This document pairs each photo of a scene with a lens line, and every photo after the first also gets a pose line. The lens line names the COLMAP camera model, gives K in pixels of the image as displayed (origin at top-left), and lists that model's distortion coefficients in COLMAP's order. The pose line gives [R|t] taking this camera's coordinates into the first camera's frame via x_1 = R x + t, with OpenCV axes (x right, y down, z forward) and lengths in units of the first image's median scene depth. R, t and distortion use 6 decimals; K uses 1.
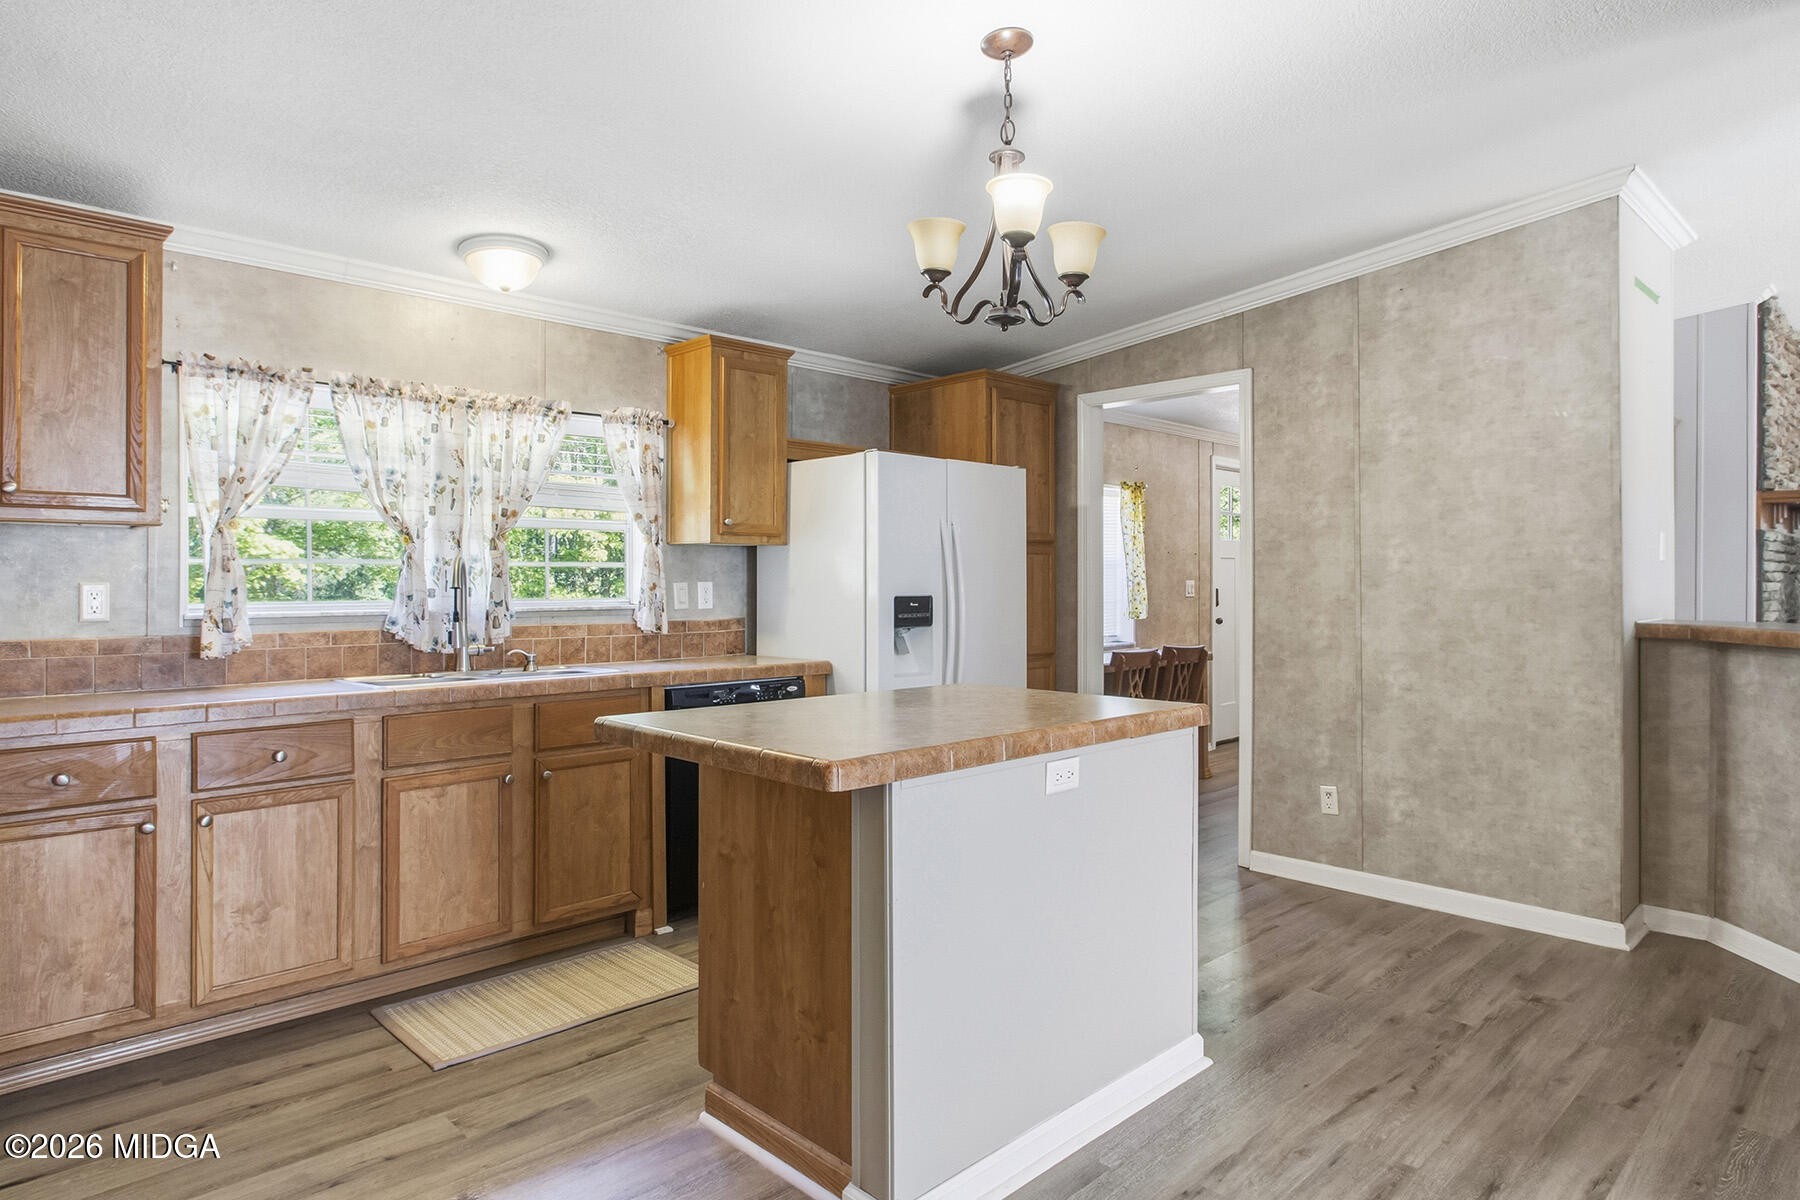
lens RADIAL K [[1040.1, 0, 922.6], [0, 1040.1, 578.5], [0, 0, 1]] dist [0.003866, -0.000830]
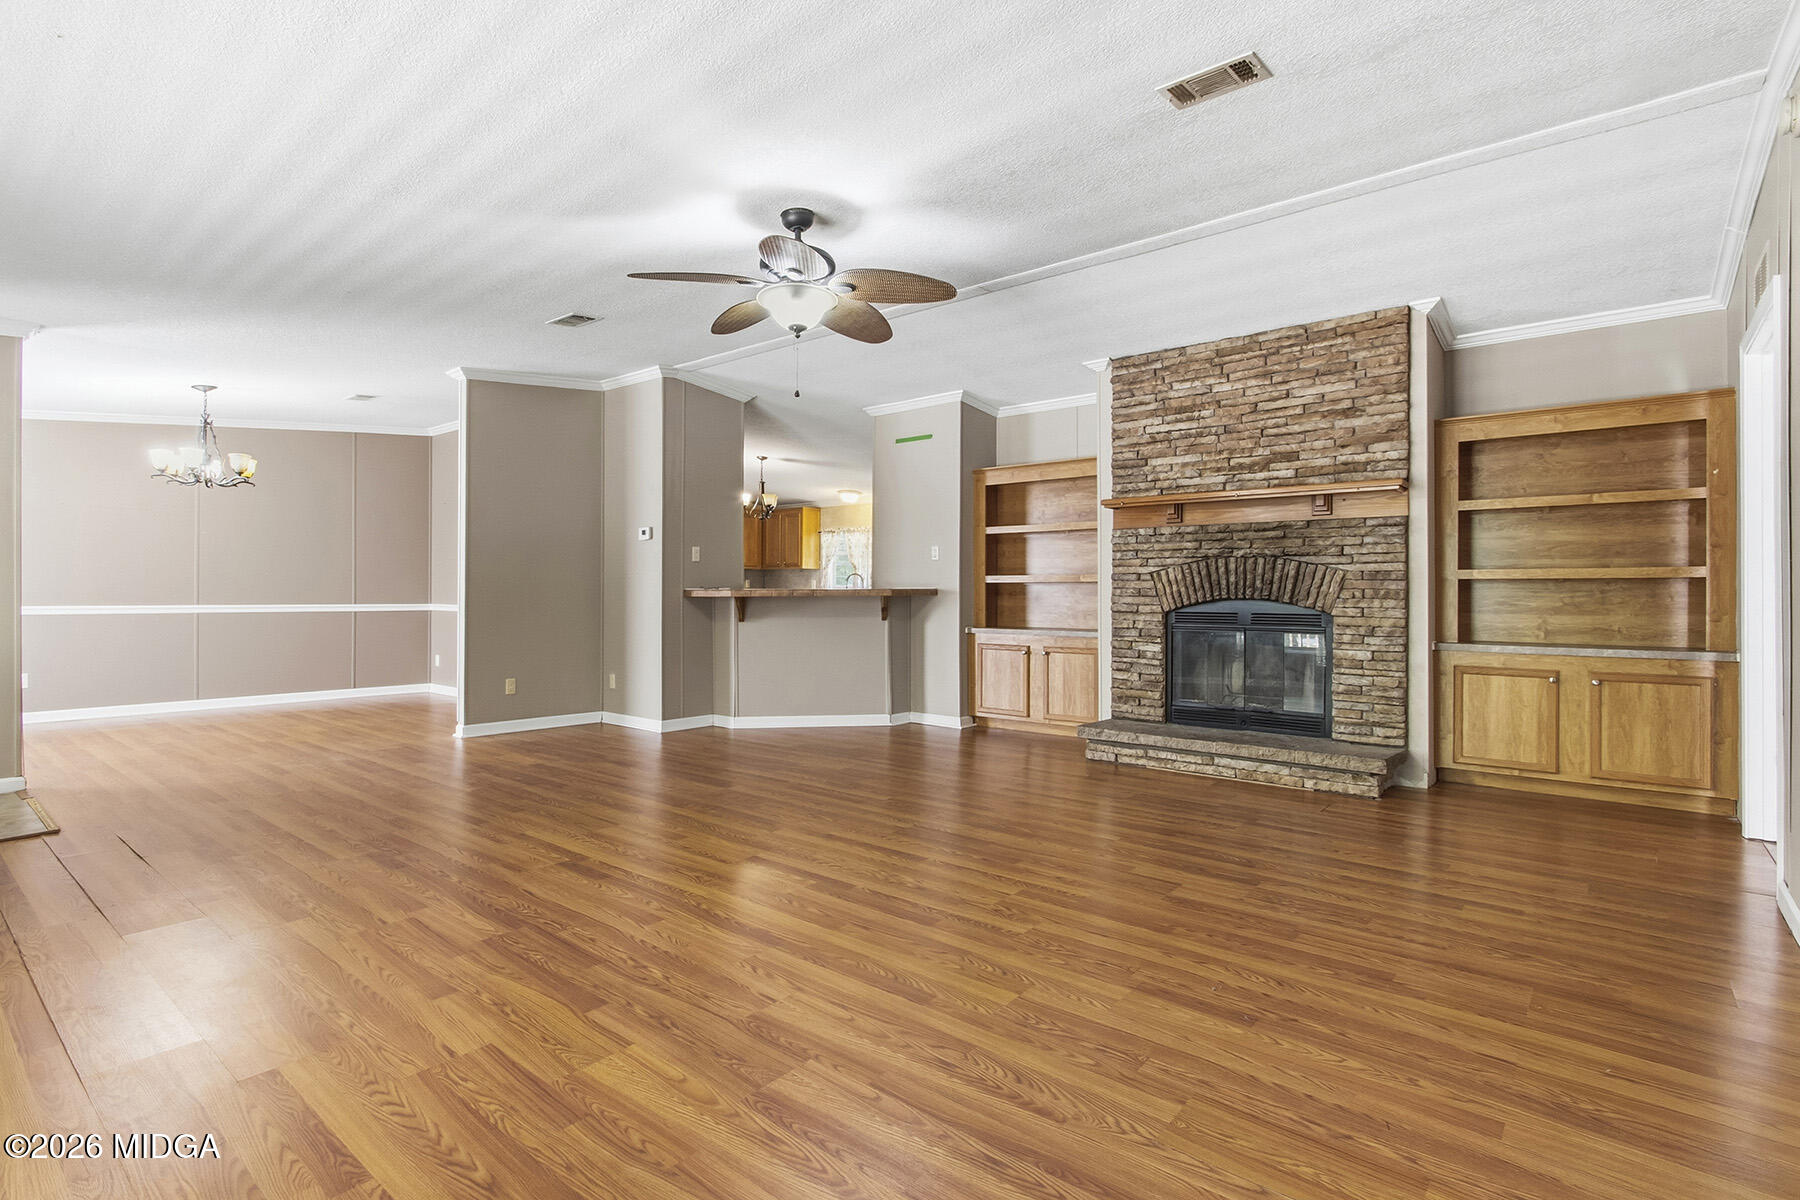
lens RADIAL K [[855.4, 0, 927.5], [0, 855.4, 592.9], [0, 0, 1]] dist [0.001772, 0.000220]
pose [[0.114195, -0.001385, -0.993457, 2.350462], [0.000718, 0.999999, -0.001311, 0.049256], [0.993458, -0.000564, 0.114196, 0.779369]]
